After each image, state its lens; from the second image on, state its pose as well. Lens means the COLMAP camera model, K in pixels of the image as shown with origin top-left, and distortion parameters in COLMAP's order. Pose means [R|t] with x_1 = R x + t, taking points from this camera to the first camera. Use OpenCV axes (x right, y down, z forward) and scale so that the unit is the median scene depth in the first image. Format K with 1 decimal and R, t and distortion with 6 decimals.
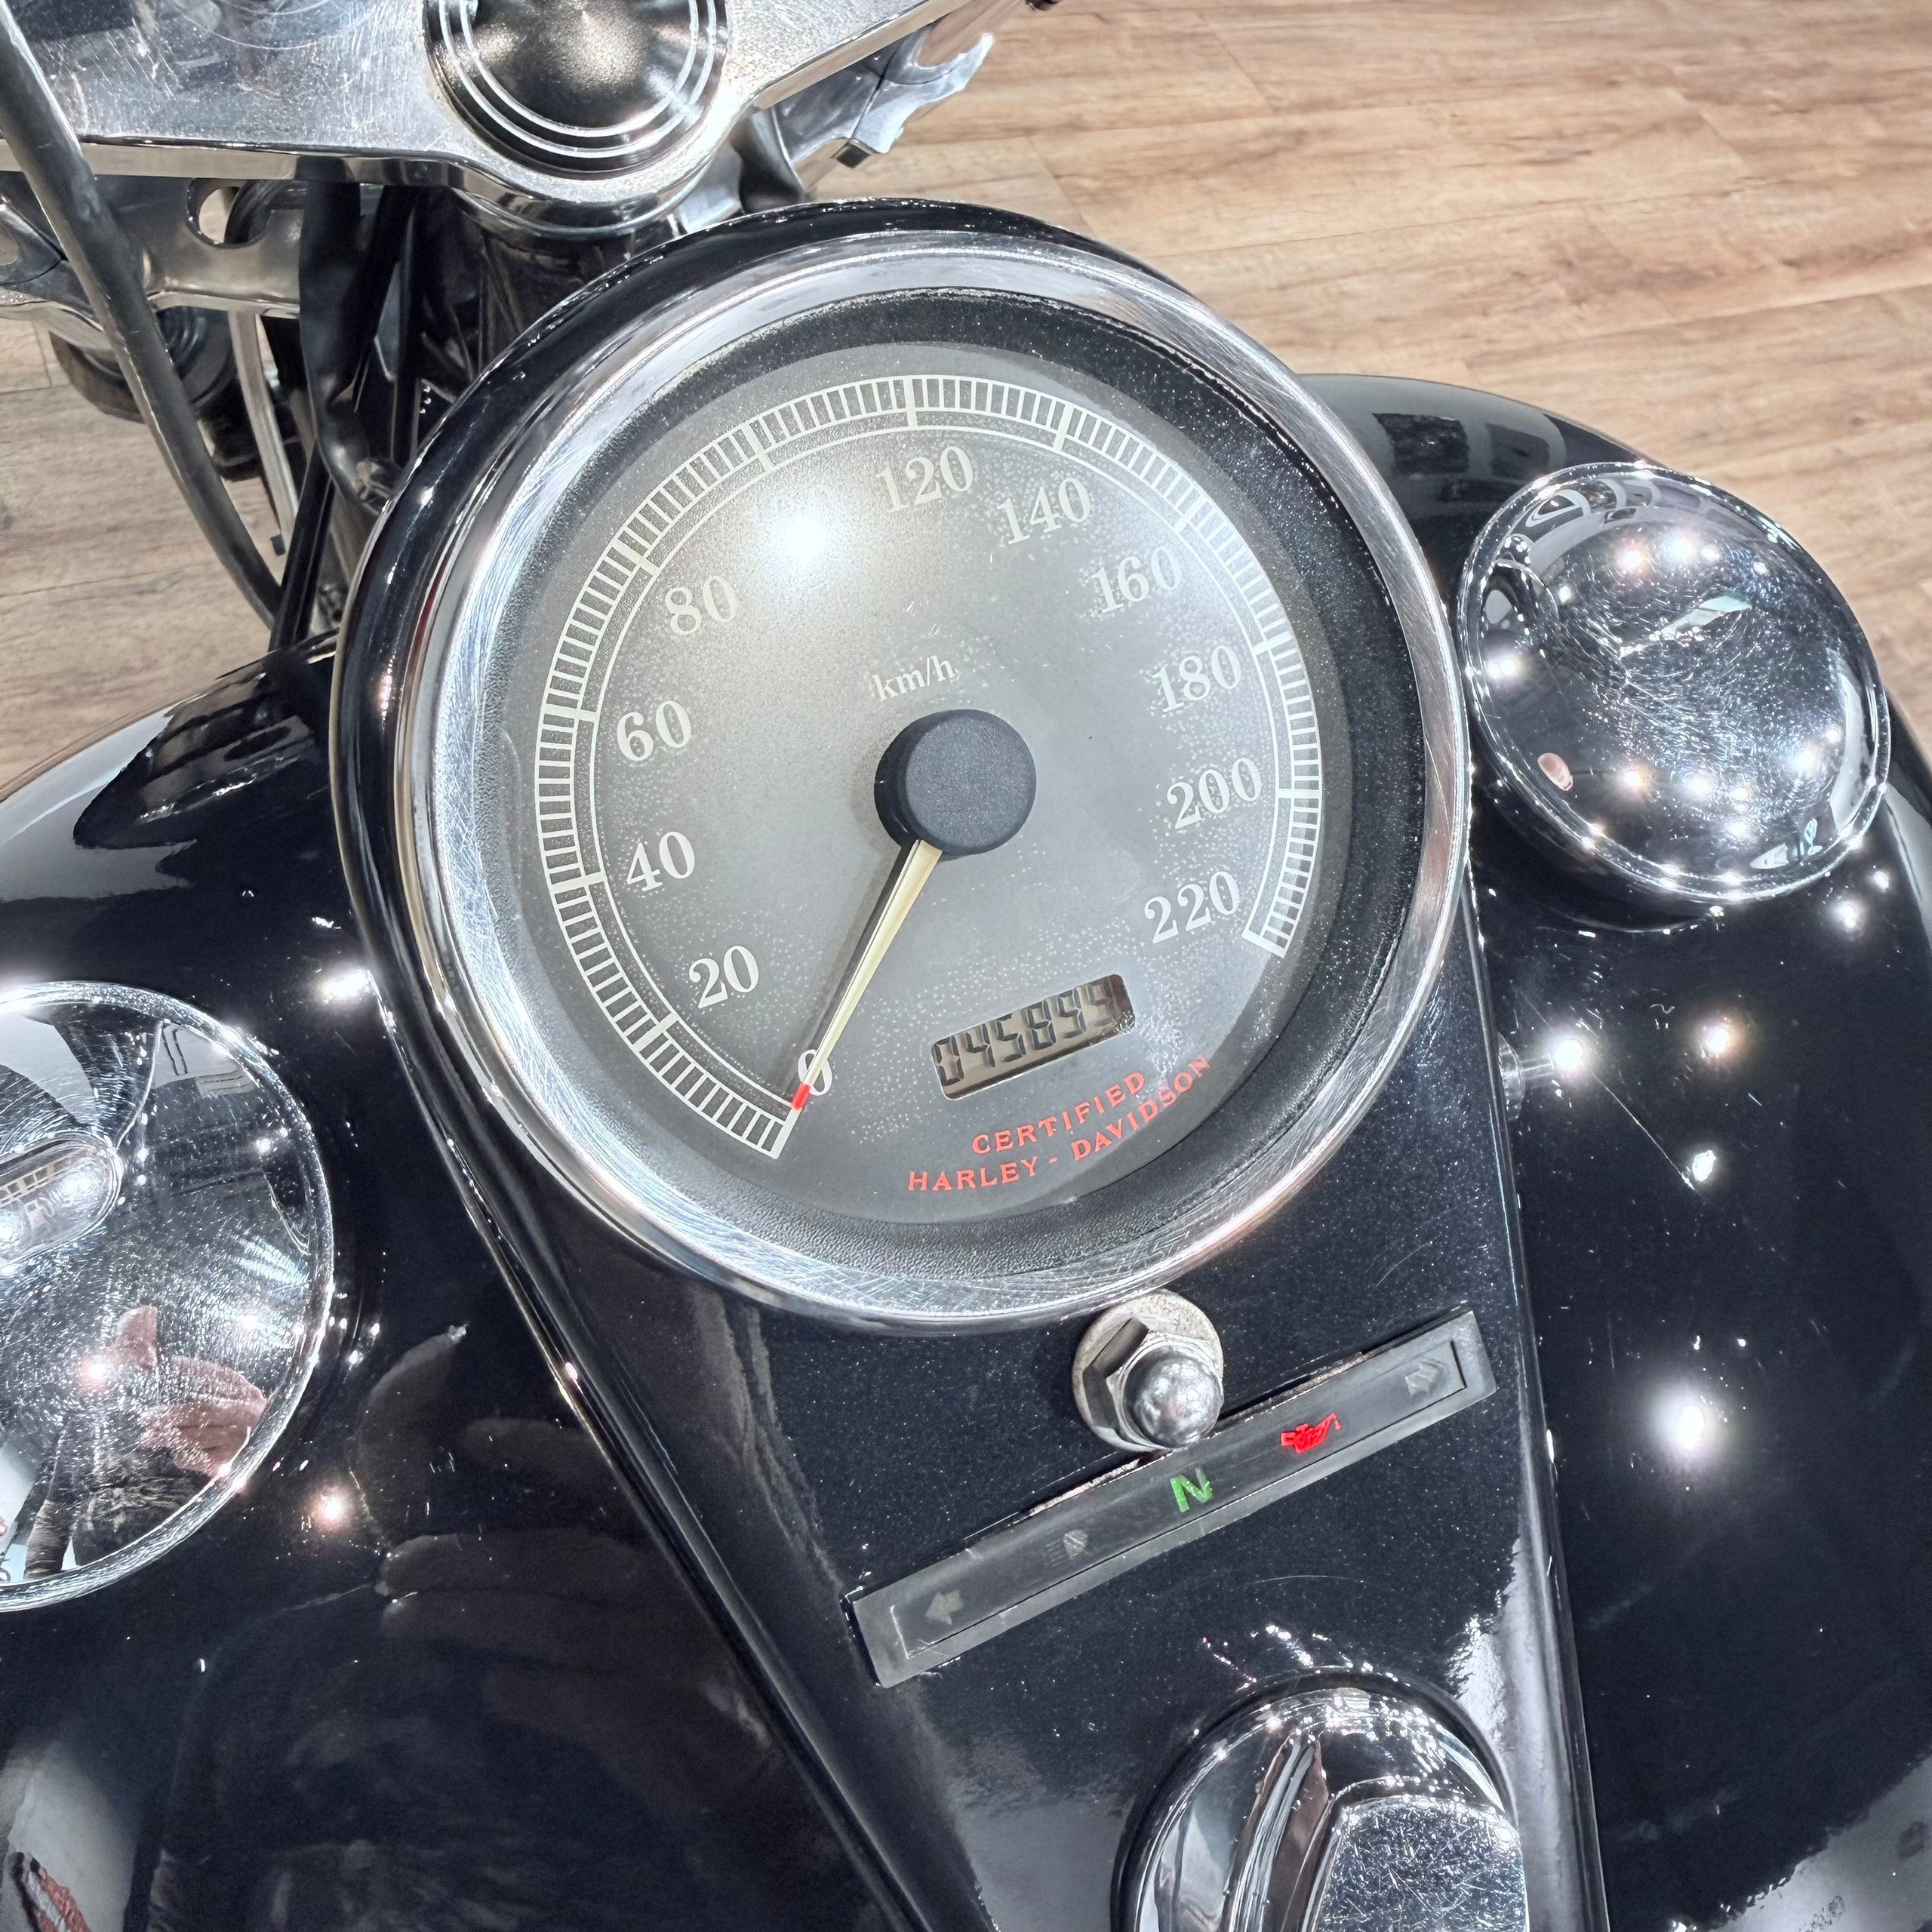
lens RADIAL K [[1903.9, 0, 966.0], [0, 1903.9, 966.0], [0, 0, 1]] dist [-0.012565, -0.018853]
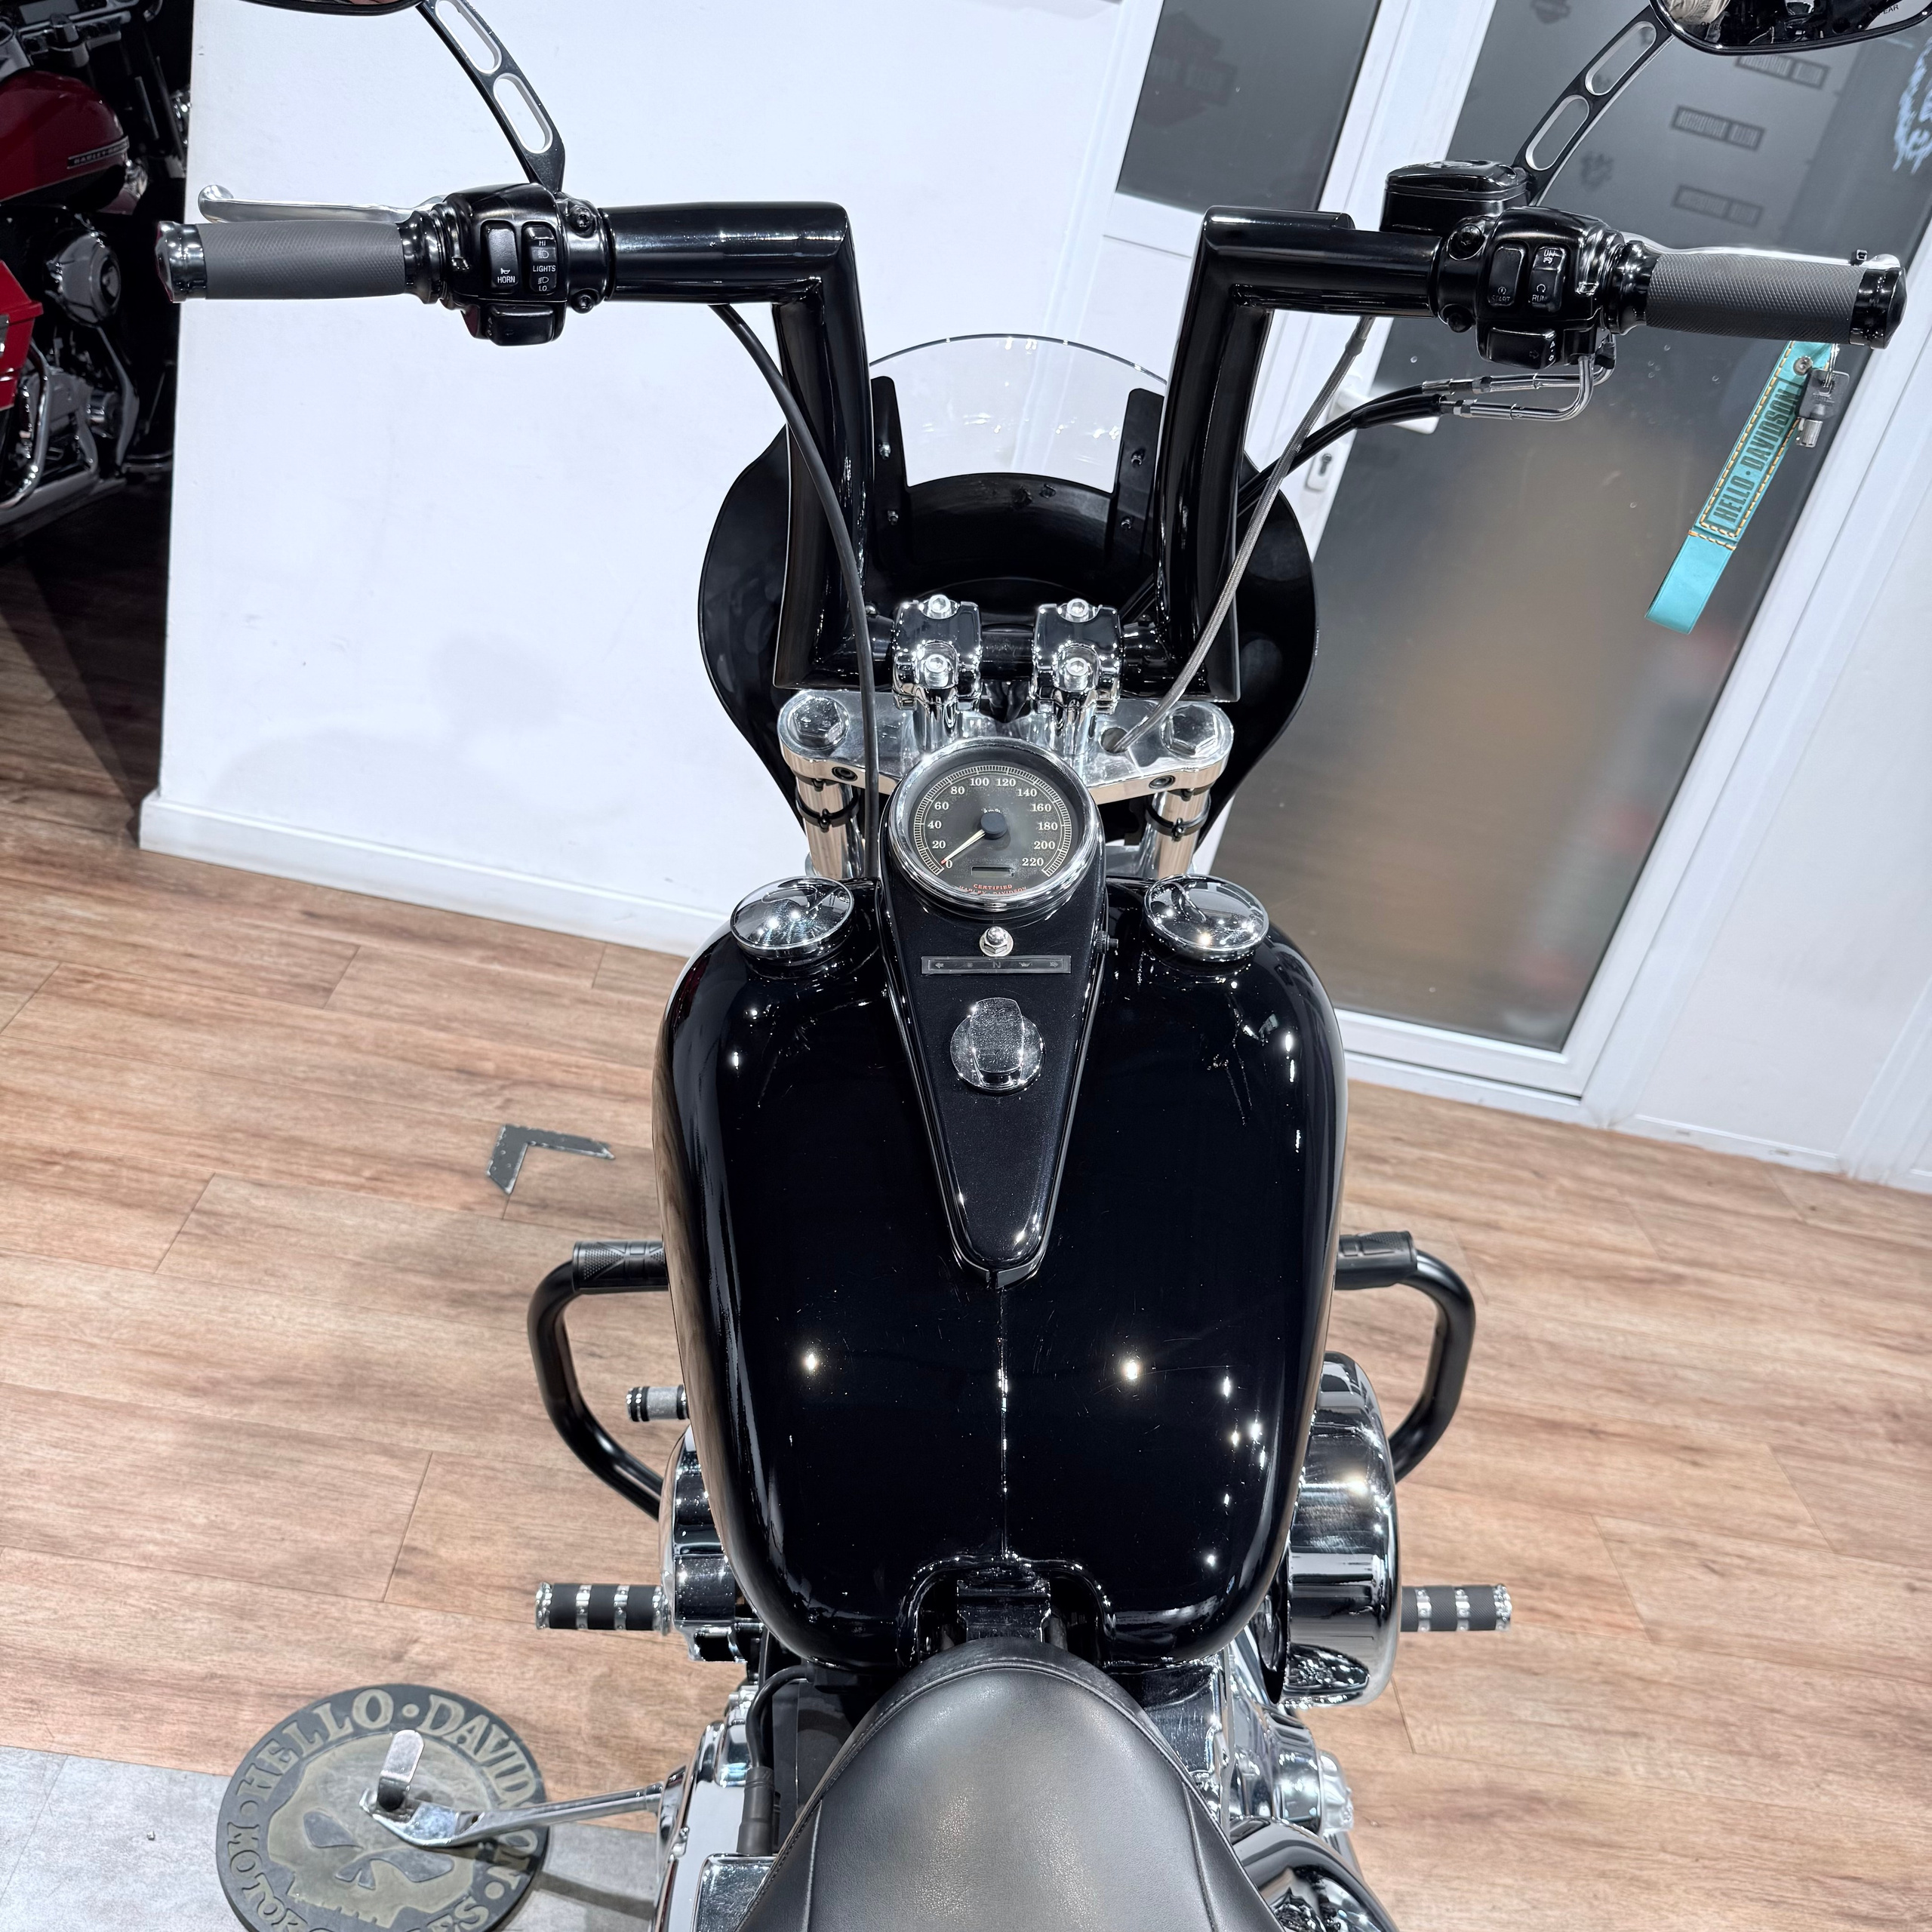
lens RADIAL K [[1846.8, 0, 960.4], [0, 1846.8, 968.0], [0, 0, 1]] dist [0.011842, -0.036432]
pose [[0.925365, 0.160732, -0.343315, 0.127515], [-0.329168, 0.789883, -0.517430, 0.212891], [0.188011, 0.591819, 0.783838, -0.205863]]
